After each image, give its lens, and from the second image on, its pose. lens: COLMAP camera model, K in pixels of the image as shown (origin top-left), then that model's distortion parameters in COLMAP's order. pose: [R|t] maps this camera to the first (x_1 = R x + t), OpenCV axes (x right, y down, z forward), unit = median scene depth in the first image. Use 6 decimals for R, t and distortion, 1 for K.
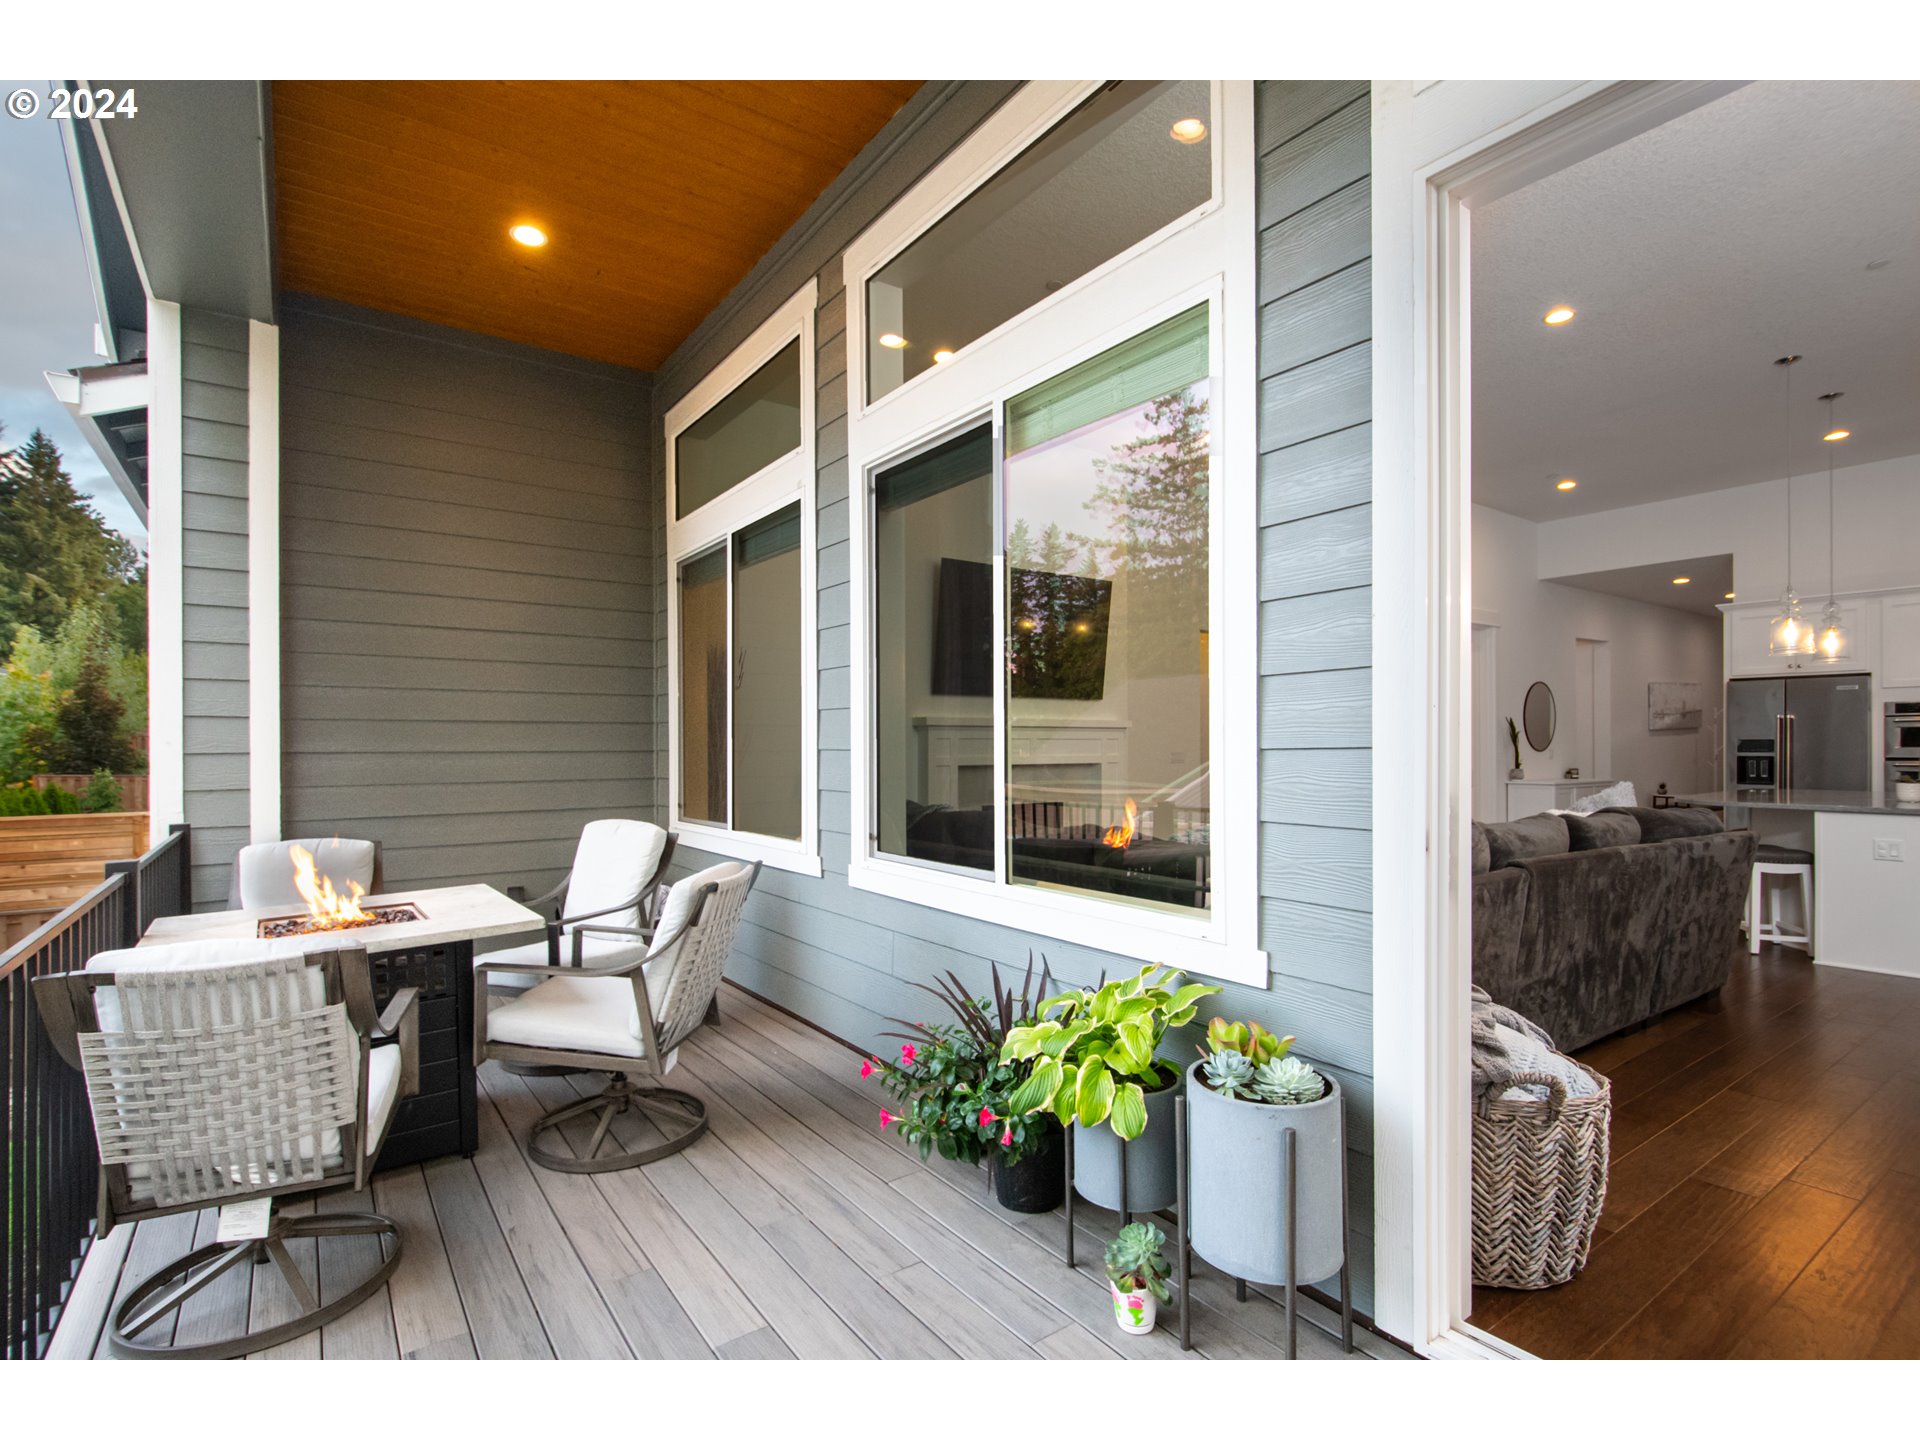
lens RADIAL K [[933.0, 0, 962.6], [0, 933.0, 737.9], [0, 0, 1]] dist [0.002037, 0.000513]
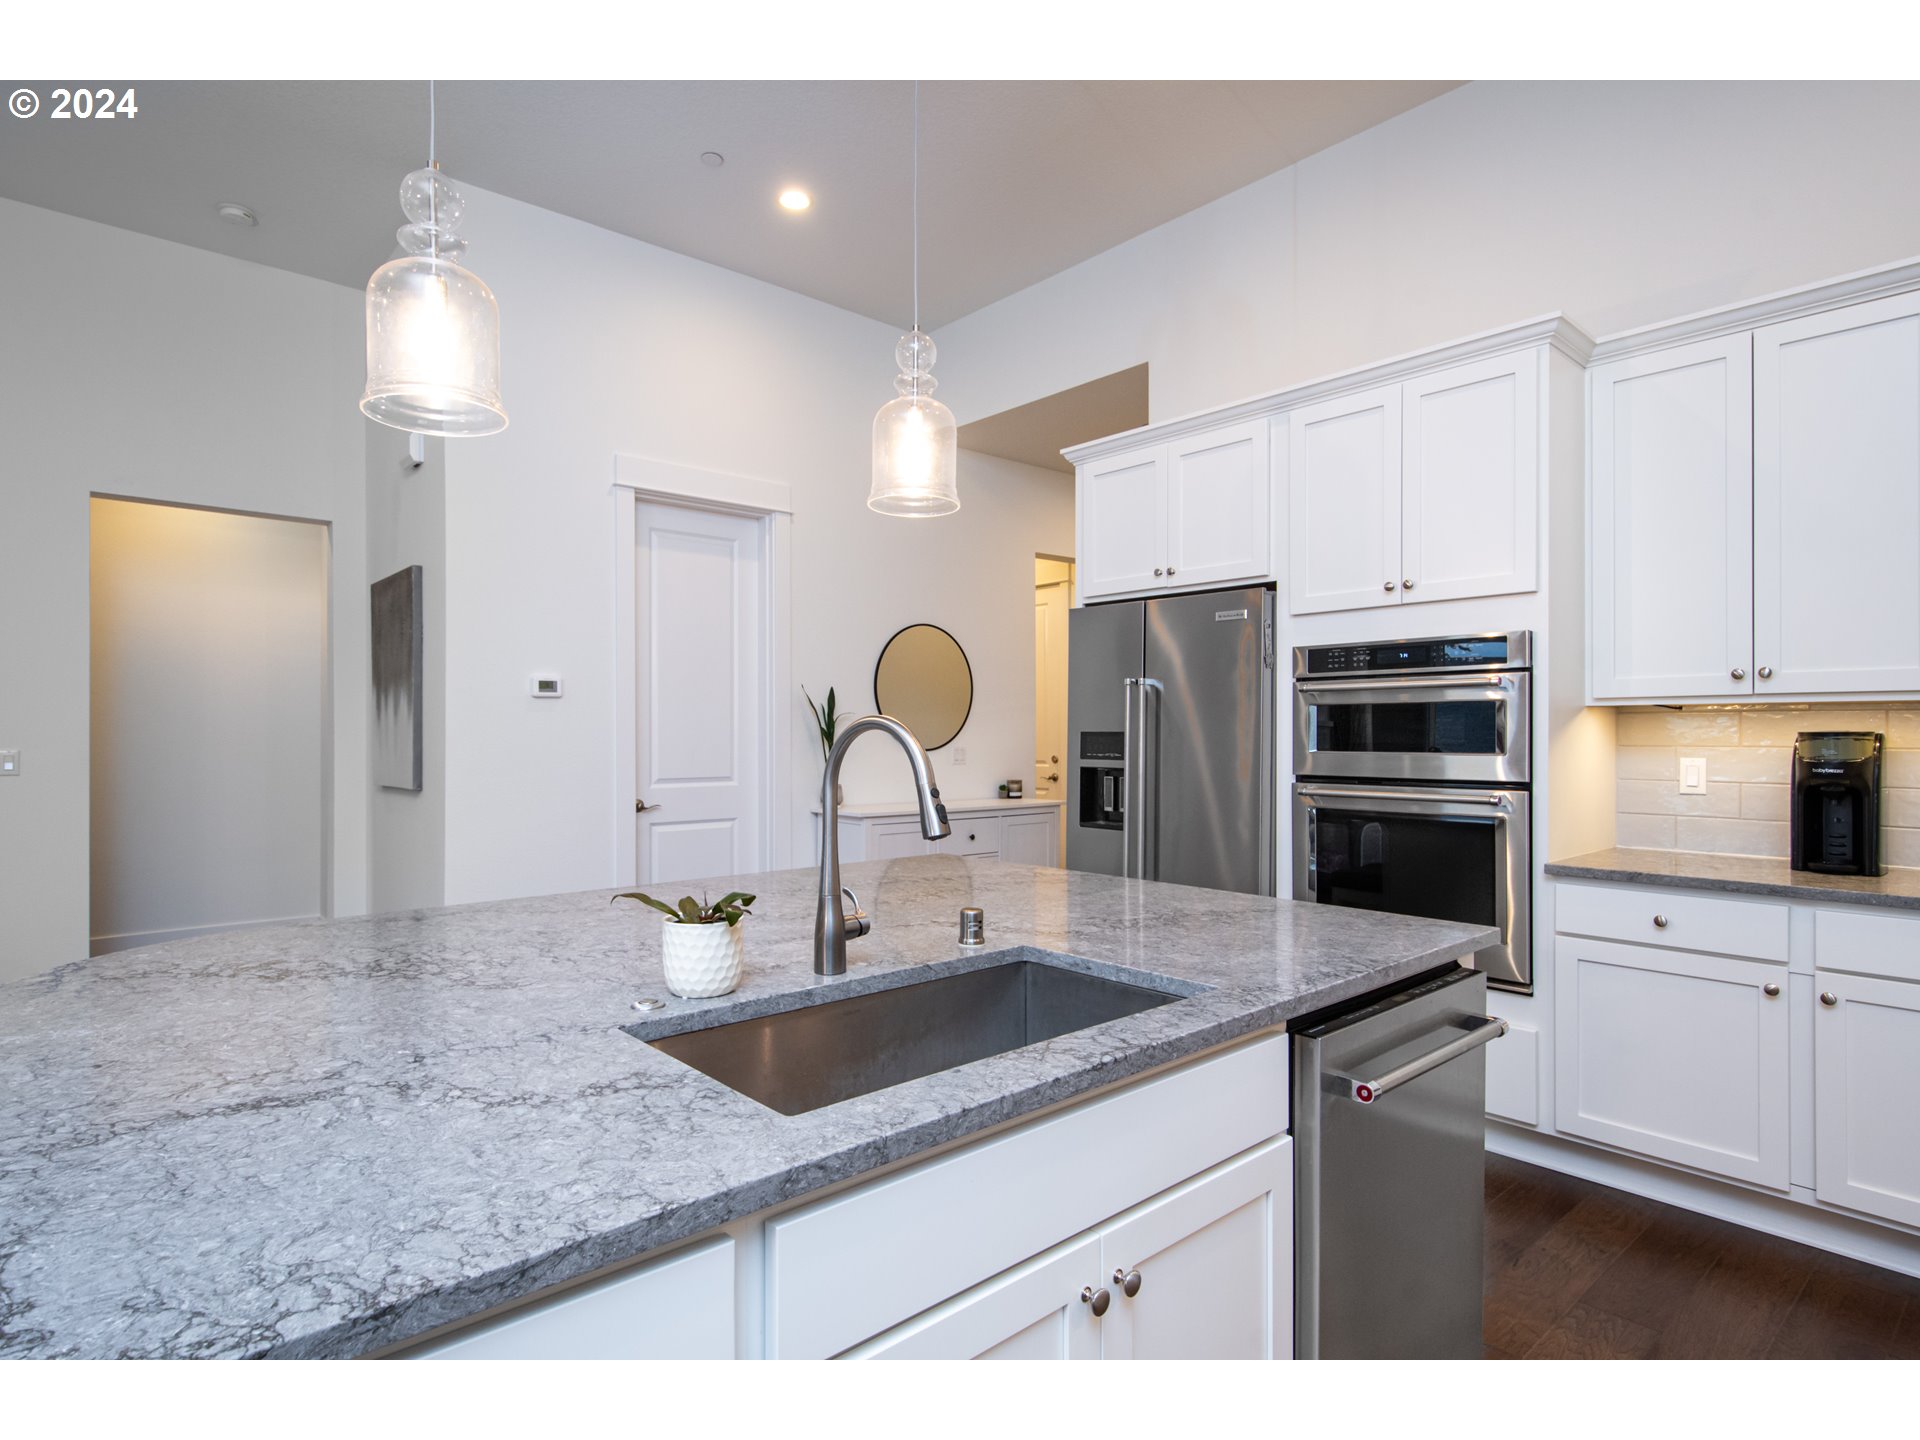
lens RADIAL K [[992.3, 0, 957.9], [0, 992.3, 734.8], [0, 0, 1]] dist [0.029943, 0.000153]
pose [[0.993108, 0.006425, 0.117024, 0.731168], [-0.006976, 0.999966, 0.004302, 0.001716], [-0.116993, -0.005088, 0.993120, 0.522977]]
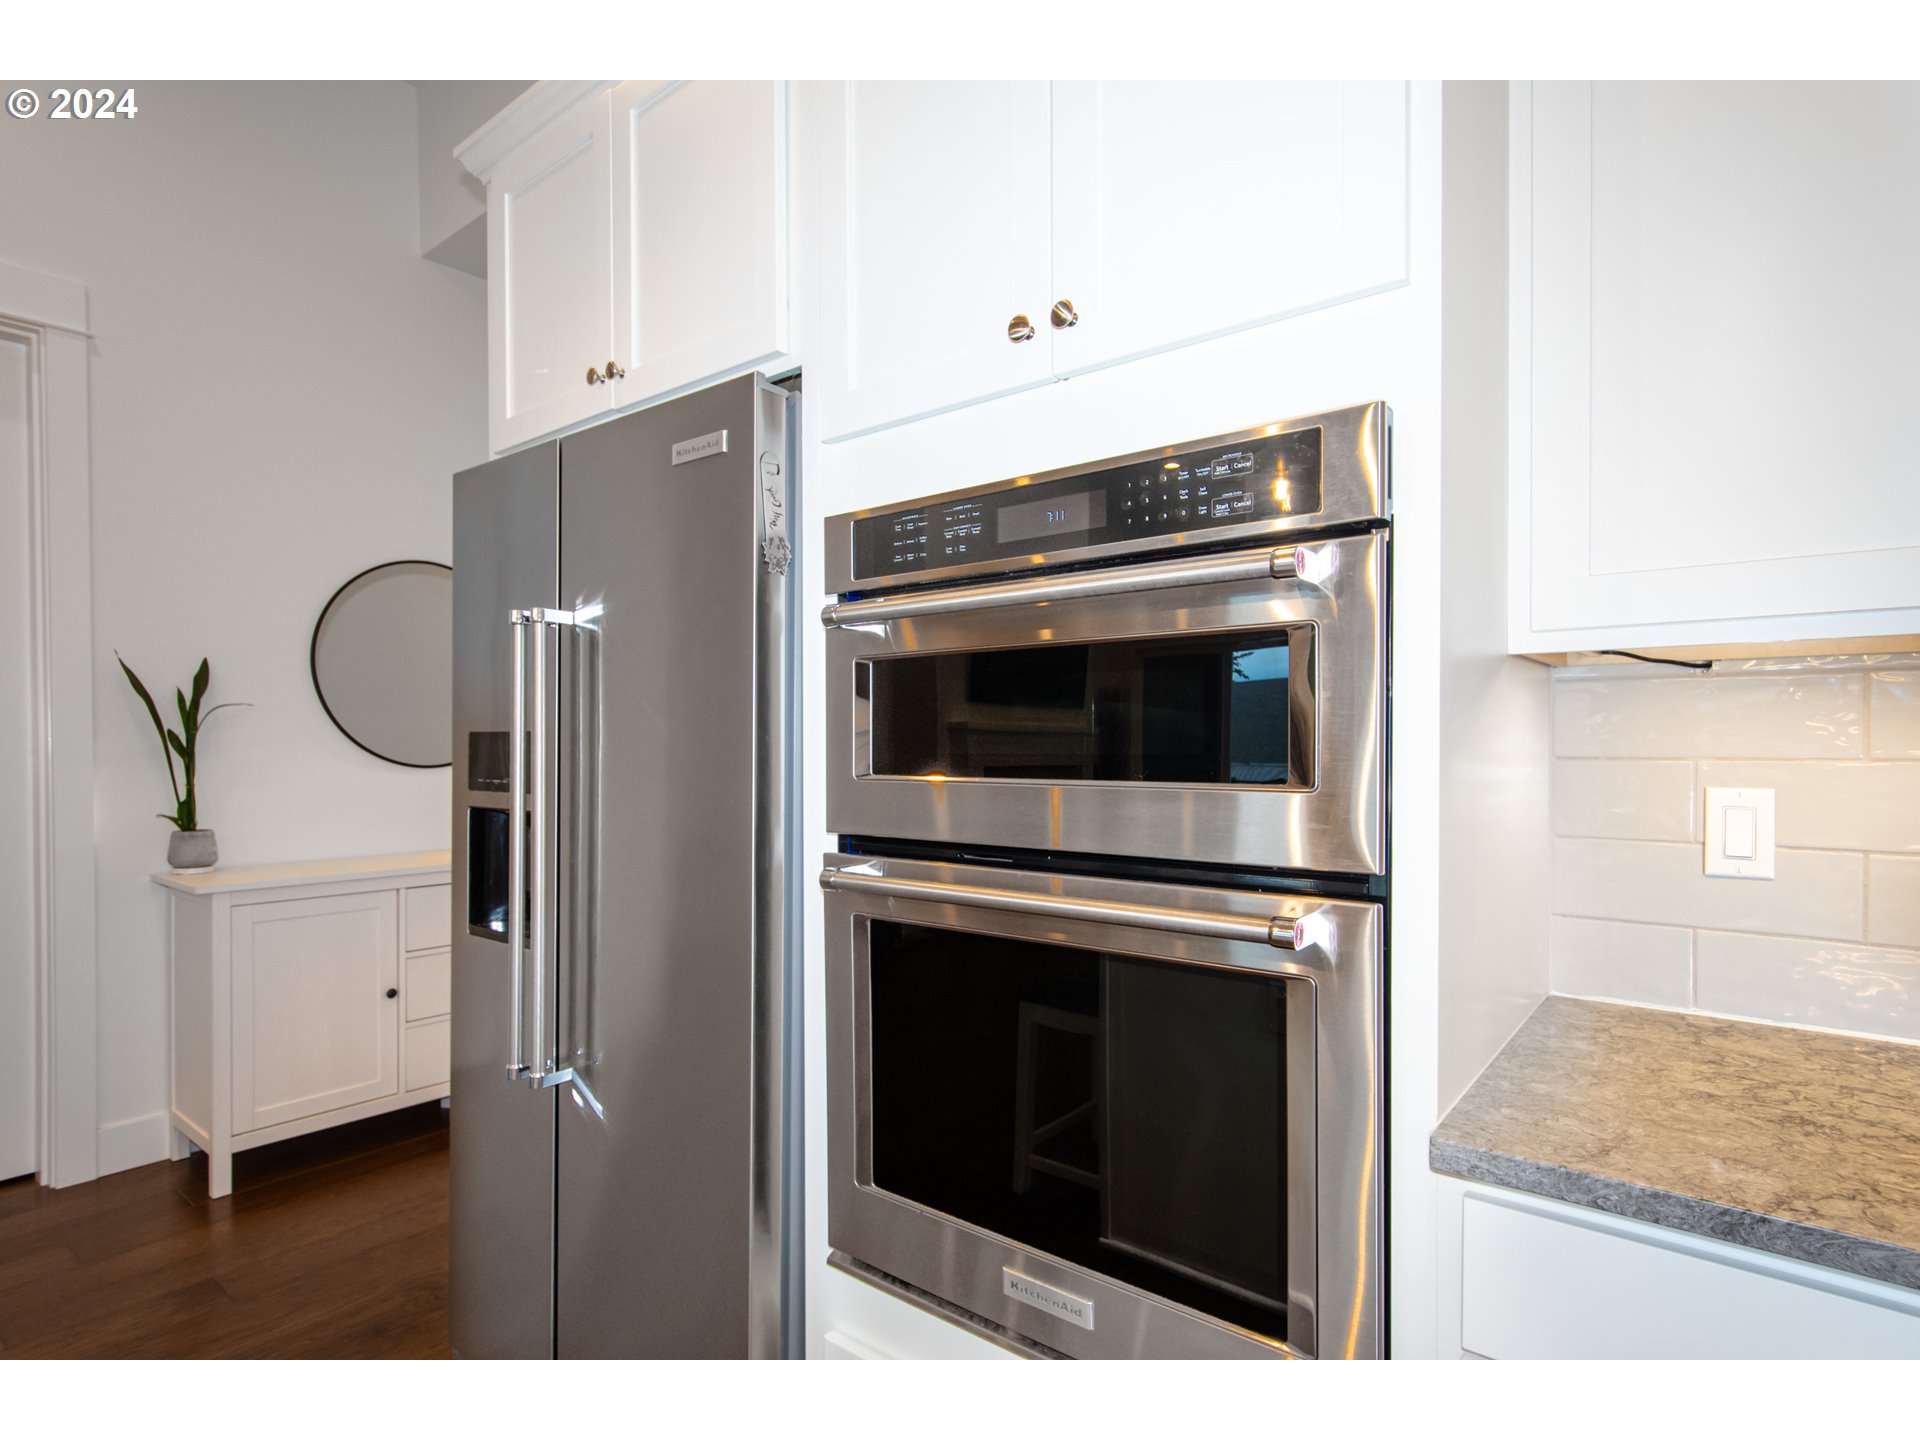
lens RADIAL K [[933.0, 0, 962.6], [0, 933.0, 737.9], [0, 0, 1]] dist [0.002037, 0.000513]
pose [[0.969058, 0.005889, 0.246763, 0.911957], [-0.005109, 0.999980, -0.003797, 0.003695], [-0.246780, 0.002419, 0.969069, 0.774665]]
